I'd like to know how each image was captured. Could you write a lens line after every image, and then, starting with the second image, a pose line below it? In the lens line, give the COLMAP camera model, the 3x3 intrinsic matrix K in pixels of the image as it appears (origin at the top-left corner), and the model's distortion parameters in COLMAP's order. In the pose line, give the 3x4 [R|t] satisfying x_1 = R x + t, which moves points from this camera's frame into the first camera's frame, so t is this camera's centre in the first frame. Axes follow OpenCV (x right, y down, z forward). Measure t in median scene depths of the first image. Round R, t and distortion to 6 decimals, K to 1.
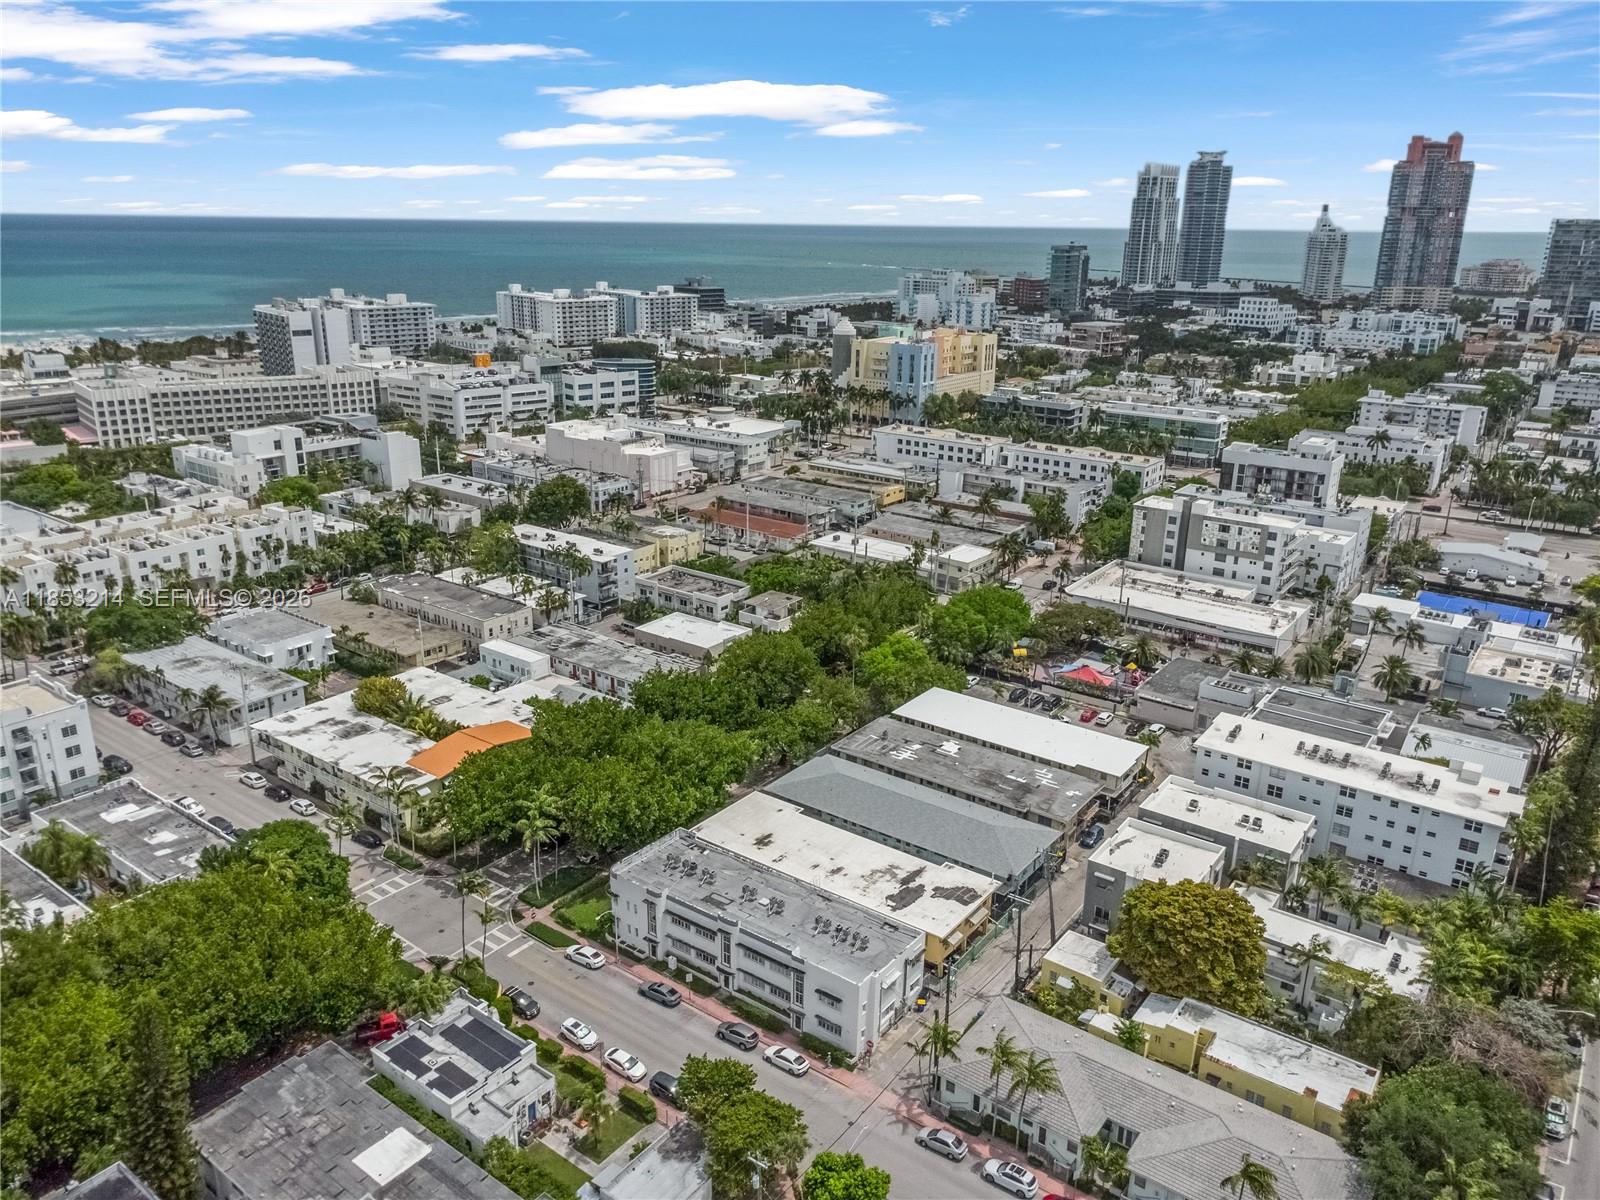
lens RADIAL K [[1157.1, 0, 800.0], [0, 1157.1, 600.0], [0, 0, 1]] dist [0.004300, 0.005857]
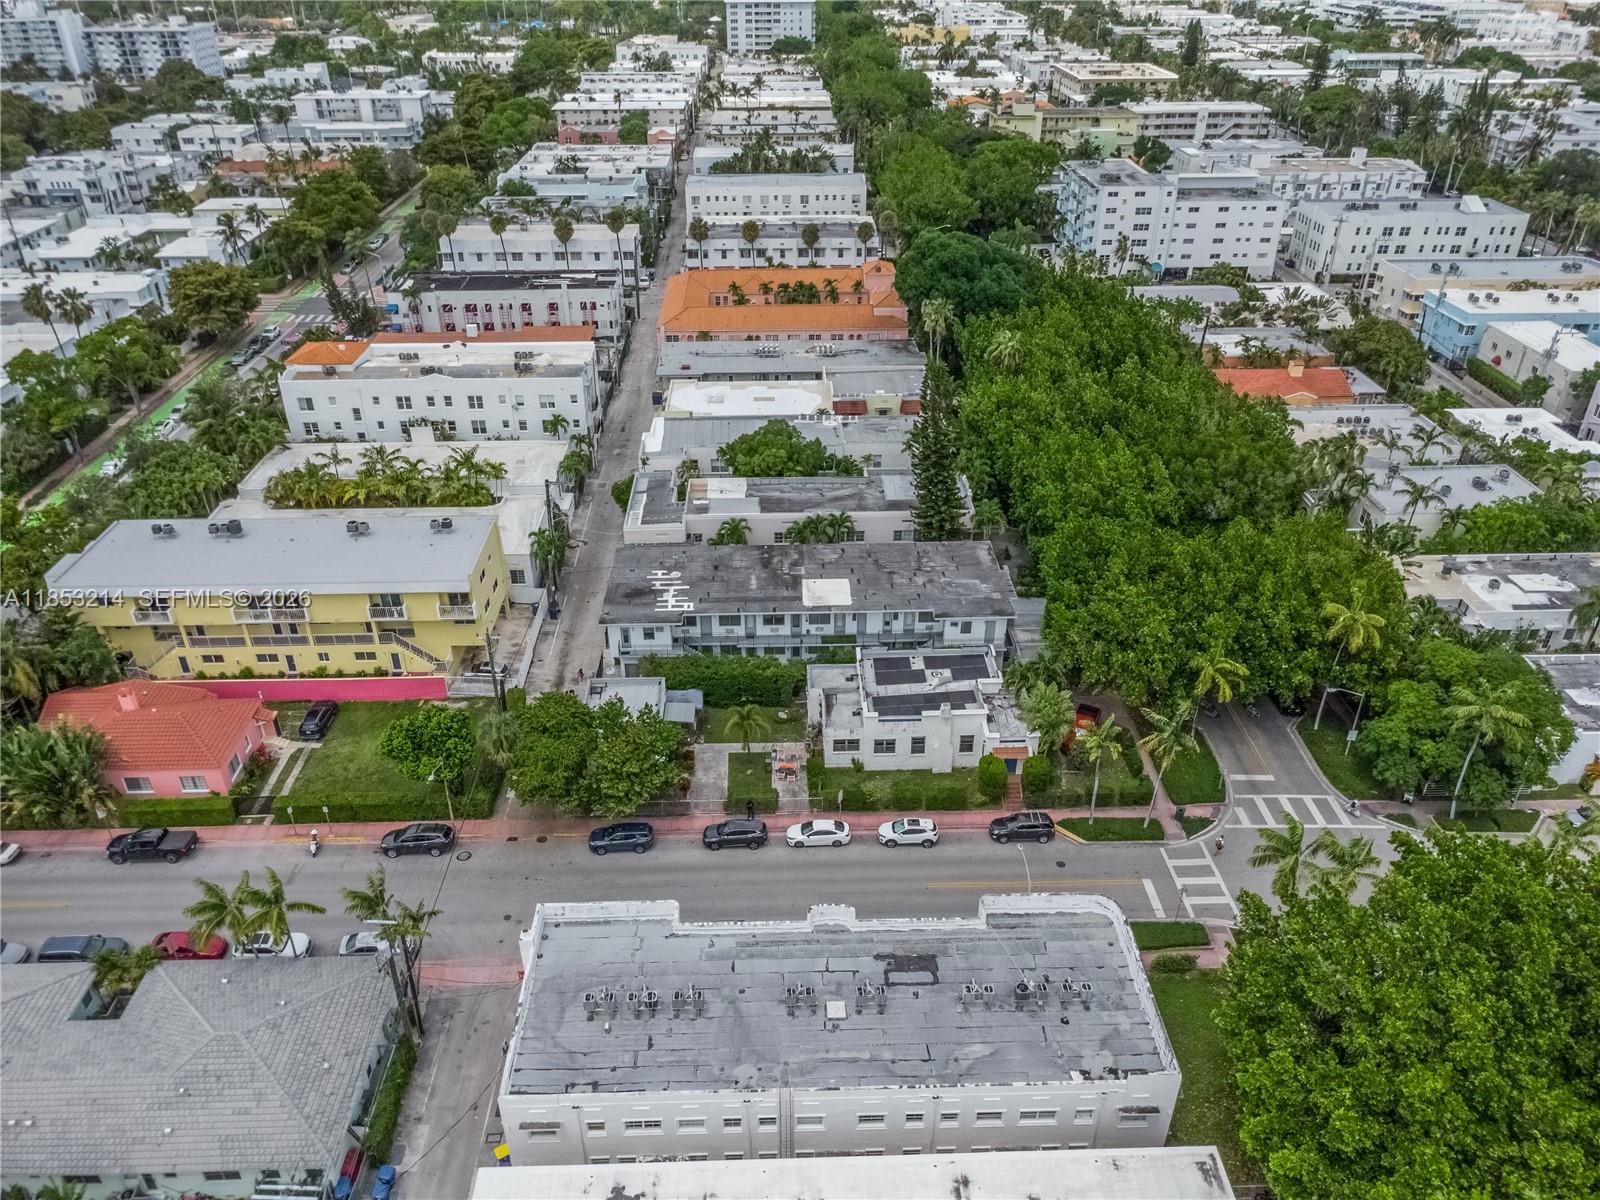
lens RADIAL K [[1157.1, 0, 800.0], [0, 1157.1, 600.0], [0, 0, 1]] dist [0.004300, 0.005857]
pose [[-0.785896, 0.307406, -0.536534, 0.124810], [-0.200513, 0.694102, 0.691388, -0.130166], [0.584946, 0.650941, -0.483853, 0.716093]]
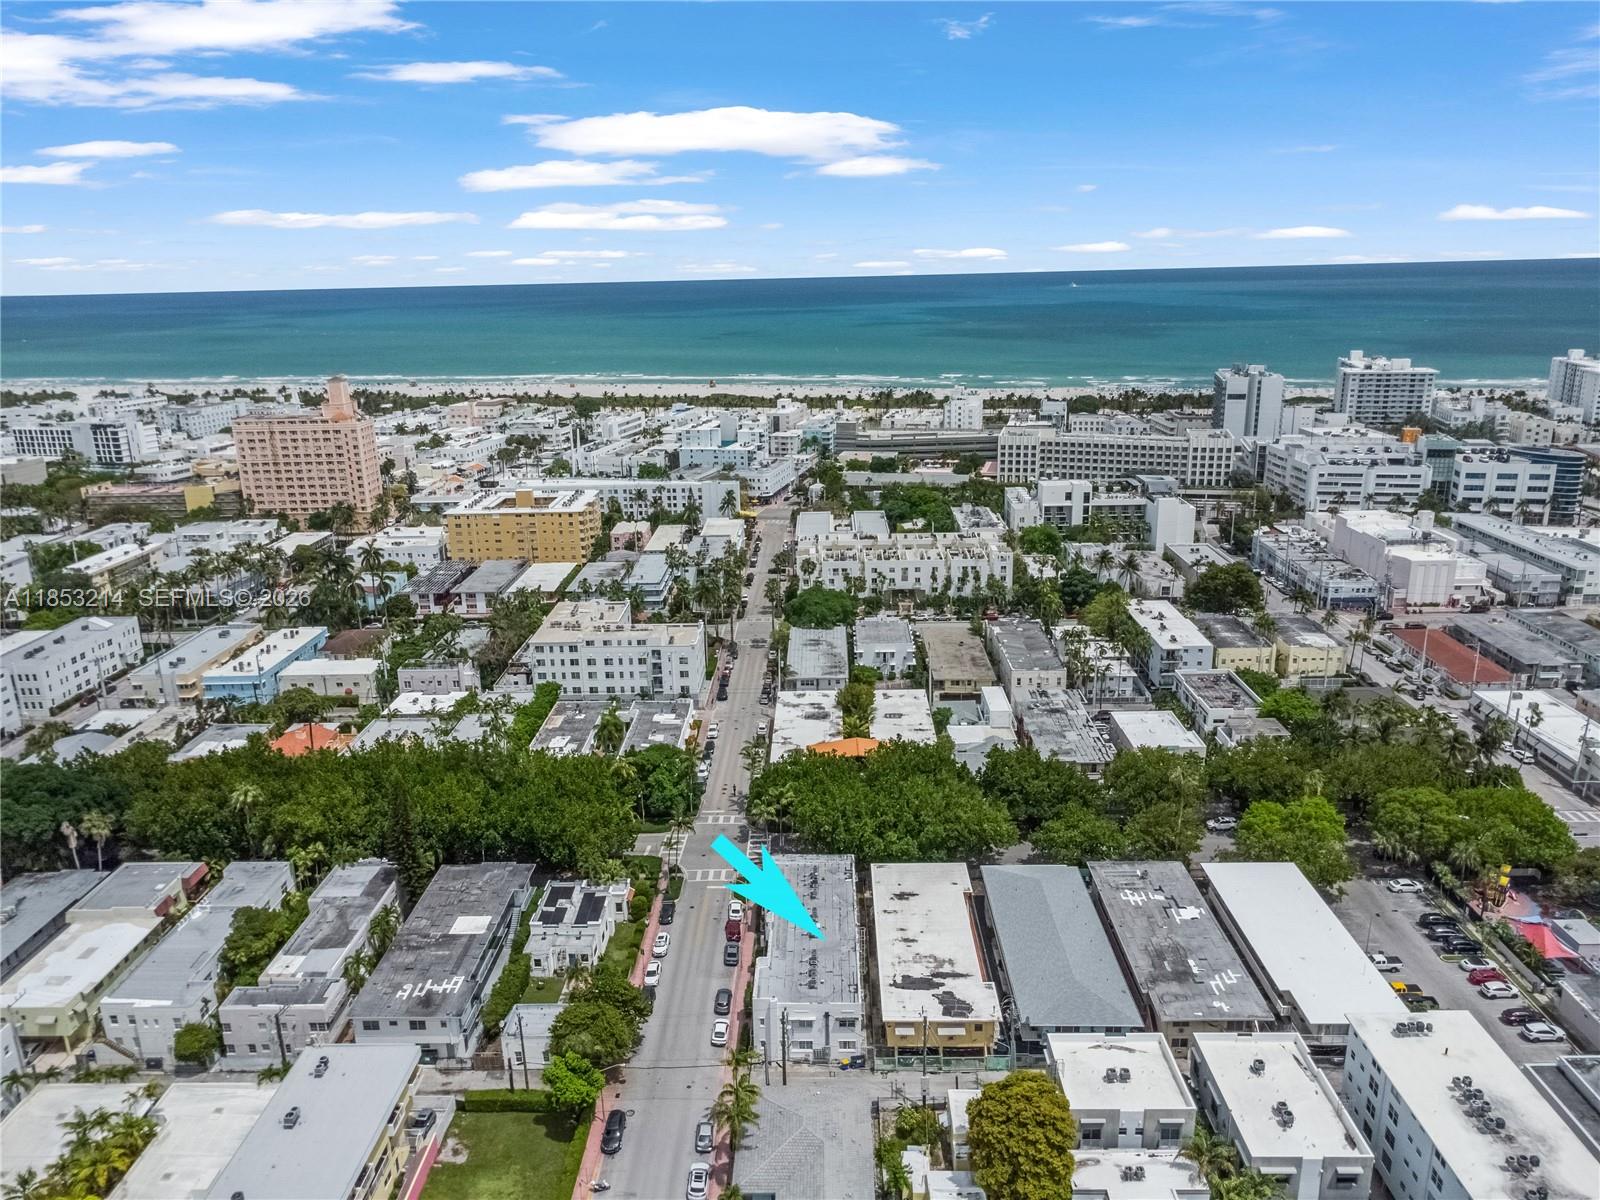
lens RADIAL K [[1157.1, 0, 800.0], [0, 1157.1, 600.0], [0, 0, 1]] dist [0.004300, 0.005857]
pose [[0.577036, 0.199929, -0.791869, 0.534462], [-0.227081, 0.970619, 0.079585, -0.099139], [0.784515, 0.133895, 0.605482, 0.142729]]
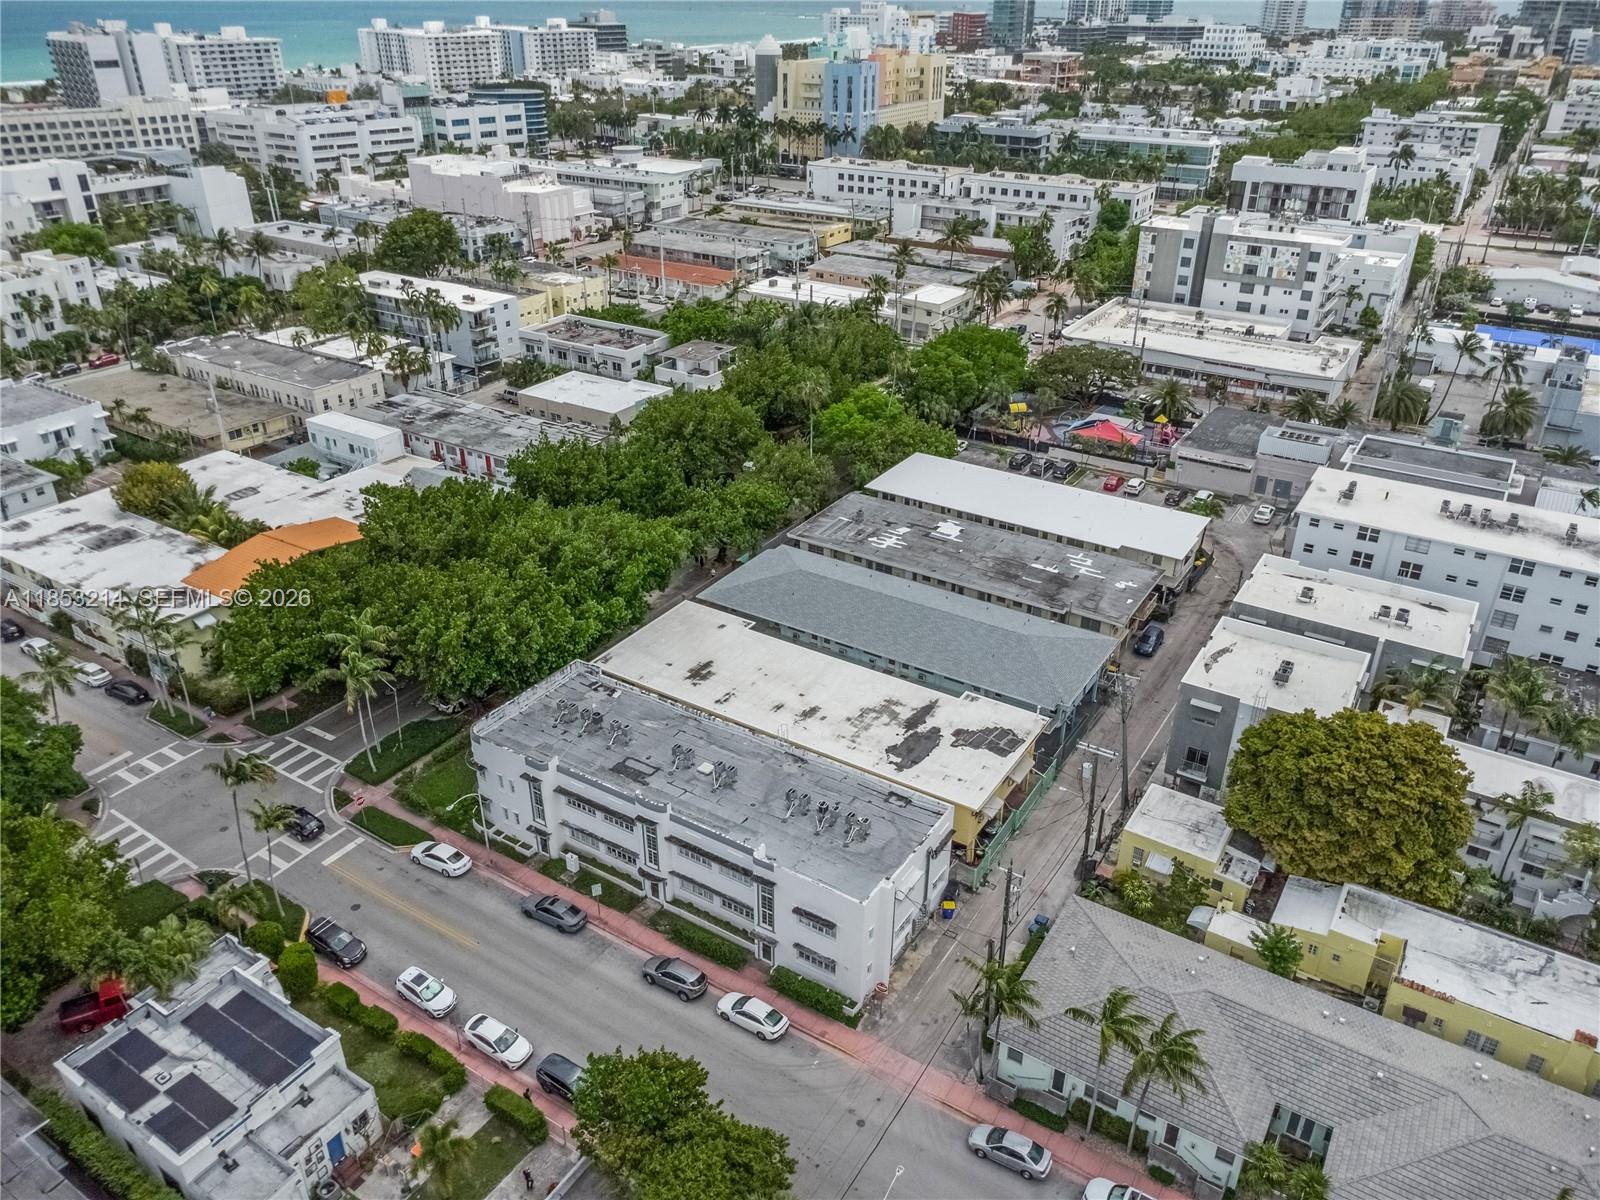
lens RADIAL K [[1155.1, 0, 799.8], [0, 1155.1, 603.7], [0, 0, 1]] dist [0.012429, -0.011404]
pose [[0.997550, -0.042788, 0.055348, -0.006387], [0.032251, 0.983335, 0.178920, 0.033198], [-0.062081, -0.176697, 0.982306, 0.233566]]
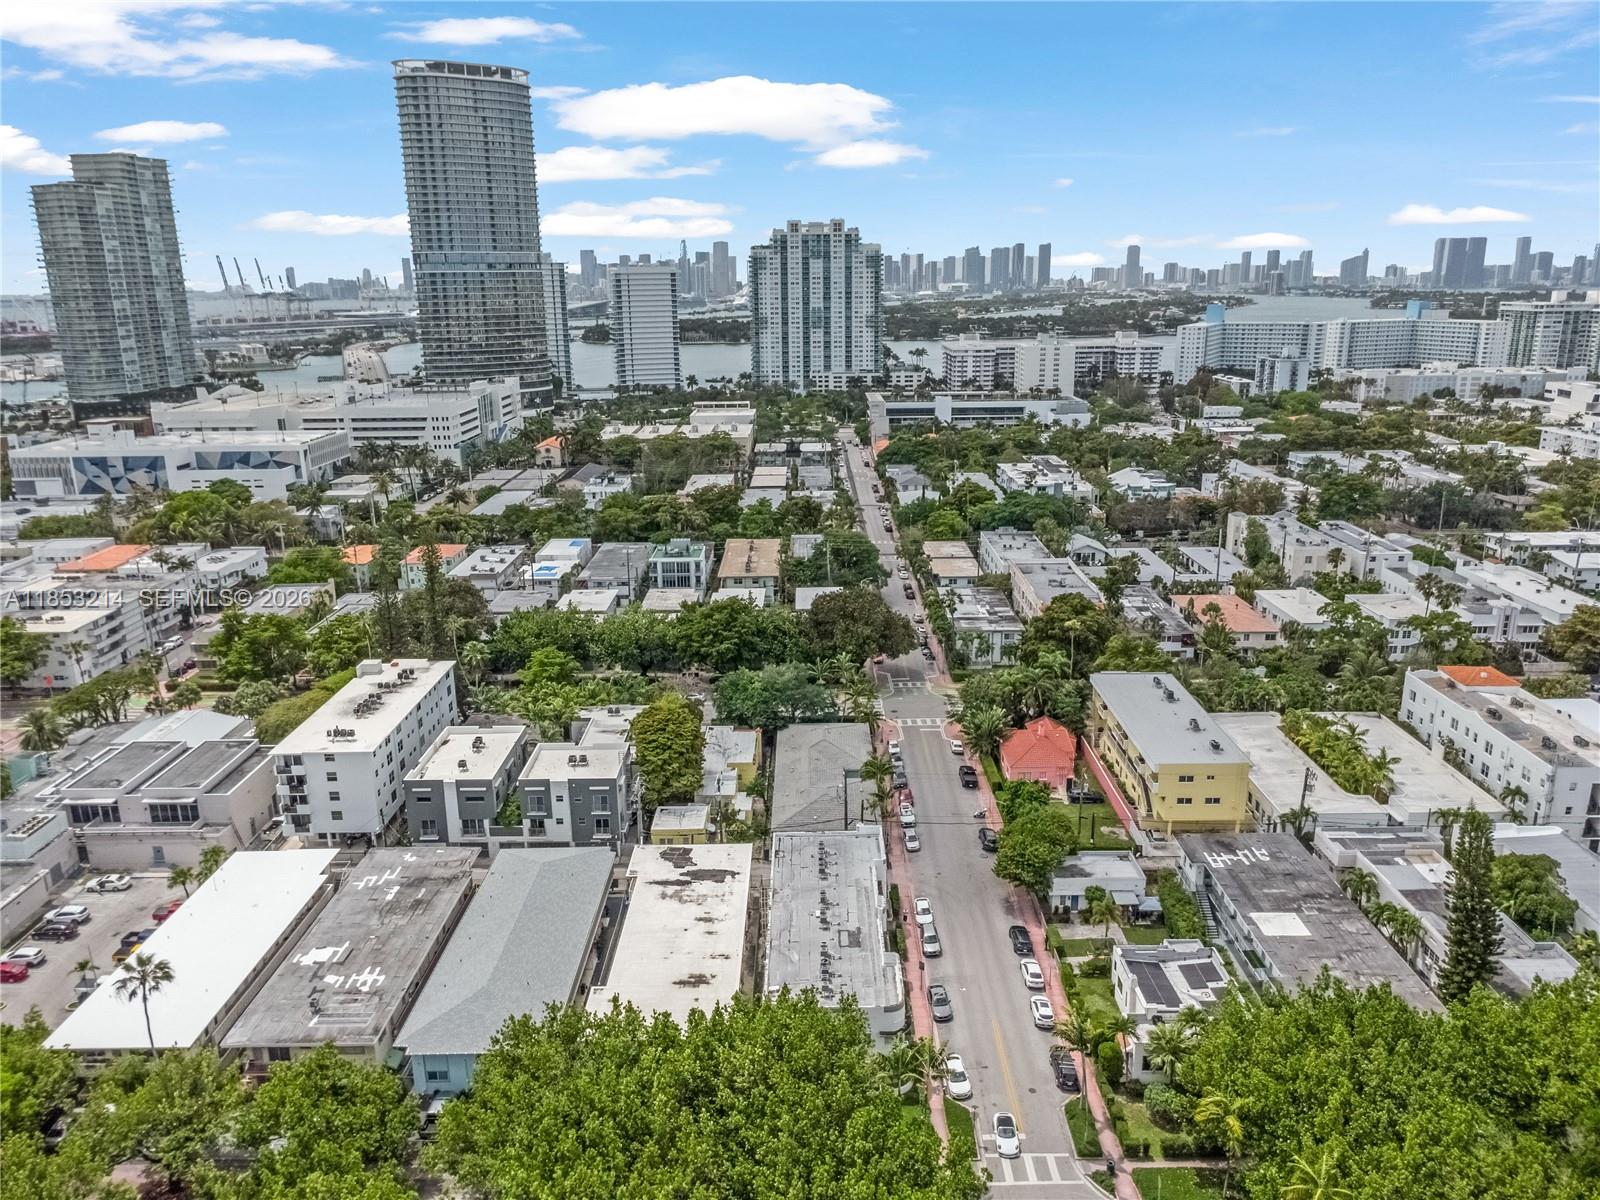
lens RADIAL K [[1155.1, 0, 799.8], [0, 1155.1, 603.7], [0, 0, 1]] dist [0.012429, -0.011404]
pose [[-0.590471, -0.222060, 0.775908, -0.440042], [0.257185, 0.859507, 0.441706, -0.235897], [-0.764983, 0.460367, -0.450404, 0.844223]]
